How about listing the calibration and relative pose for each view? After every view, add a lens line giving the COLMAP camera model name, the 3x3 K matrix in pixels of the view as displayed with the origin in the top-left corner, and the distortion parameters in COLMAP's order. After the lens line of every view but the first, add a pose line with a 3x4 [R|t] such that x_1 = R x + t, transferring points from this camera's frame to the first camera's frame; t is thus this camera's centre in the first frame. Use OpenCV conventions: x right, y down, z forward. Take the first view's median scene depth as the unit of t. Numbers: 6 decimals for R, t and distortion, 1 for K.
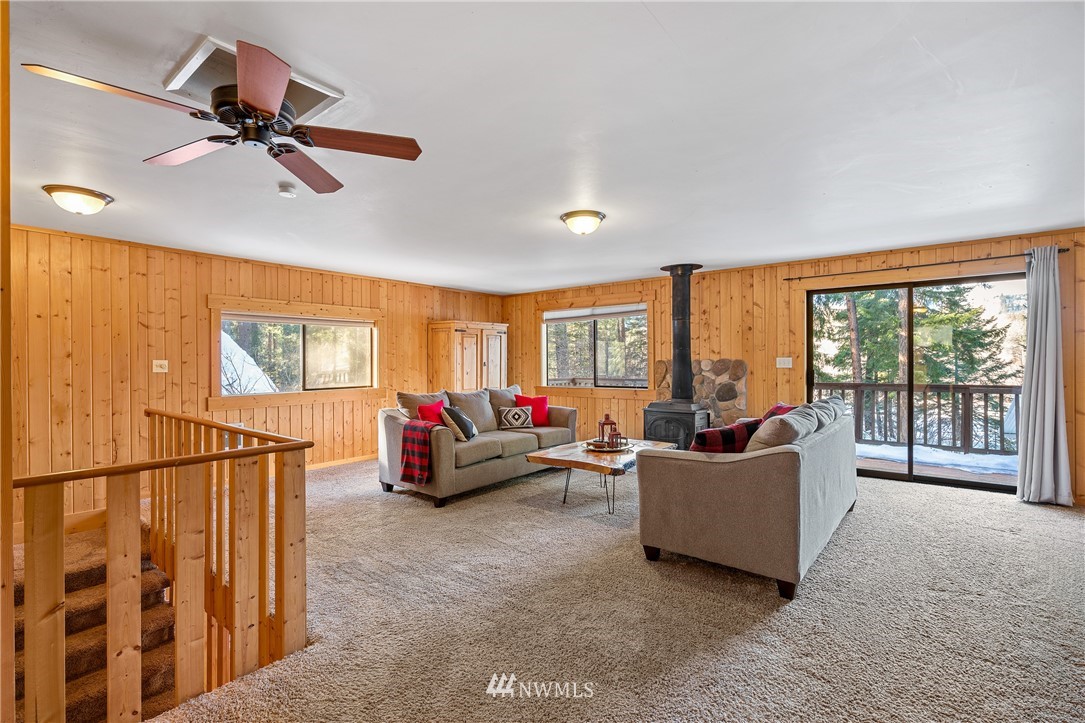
lens RADIAL K [[488.8, 0, 536.1], [0, 488.8, 360.5], [0, 0, 1]] dist [-0.000258, 0.000575]
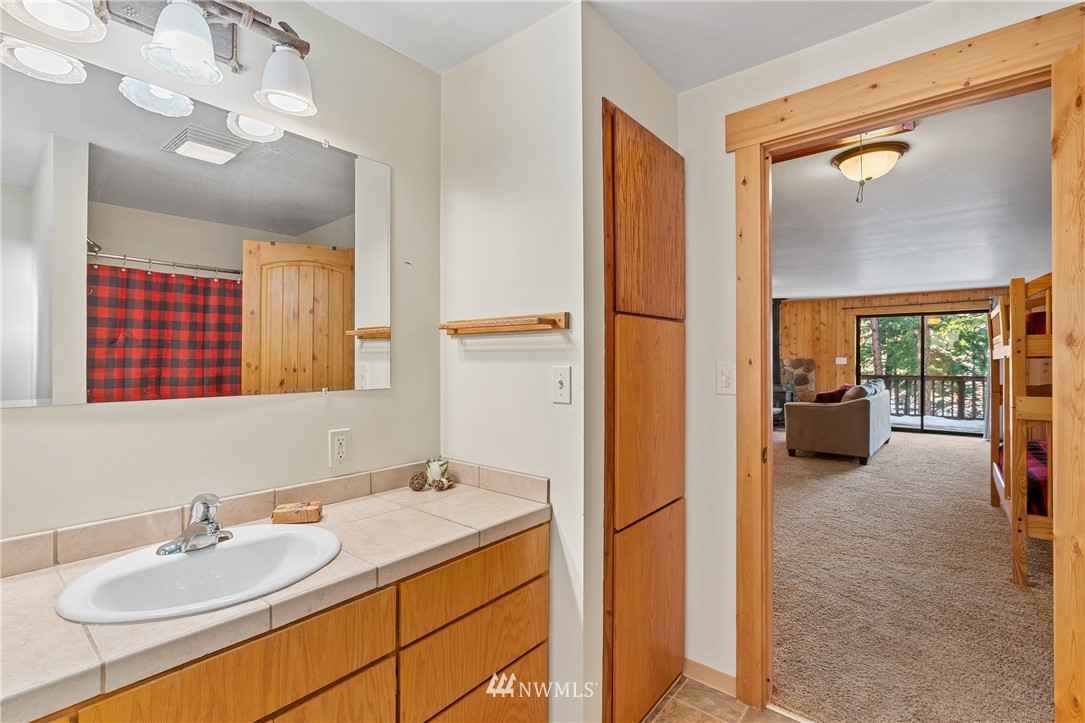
lens RADIAL K [[488.8, 0, 536.1], [0, 488.8, 360.5], [0, 0, 1]] dist [-0.000258, 0.000575]
pose [[0.999686, 0.003401, -0.024833, -0.434802], [-0.003228, 0.999970, 0.007039, -0.004801], [0.024856, -0.006957, 0.999667, -0.597363]]
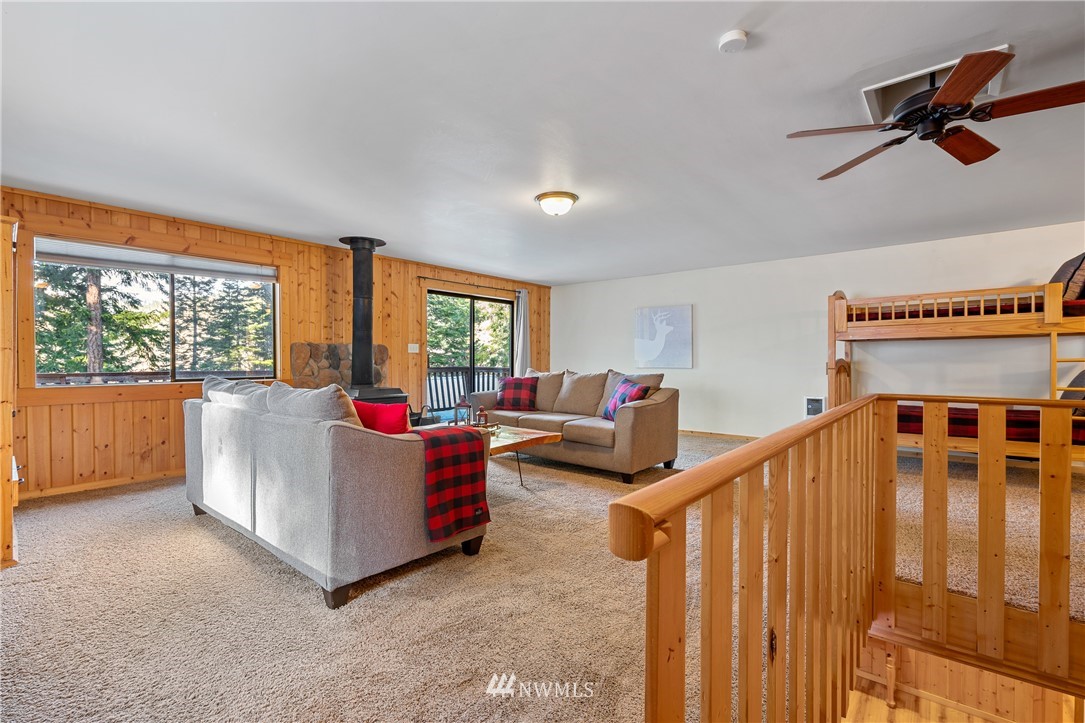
lens RADIAL K [[488.8, 0, 536.1], [0, 488.8, 360.5], [0, 0, 1]] dist [-0.000258, 0.000575]
pose [[0.024049, 0.002701, 0.999707, -0.629451], [0.000862, 0.999996, -0.002723, 0.036311], [-0.999710, 0.000927, 0.024046, 0.676432]]
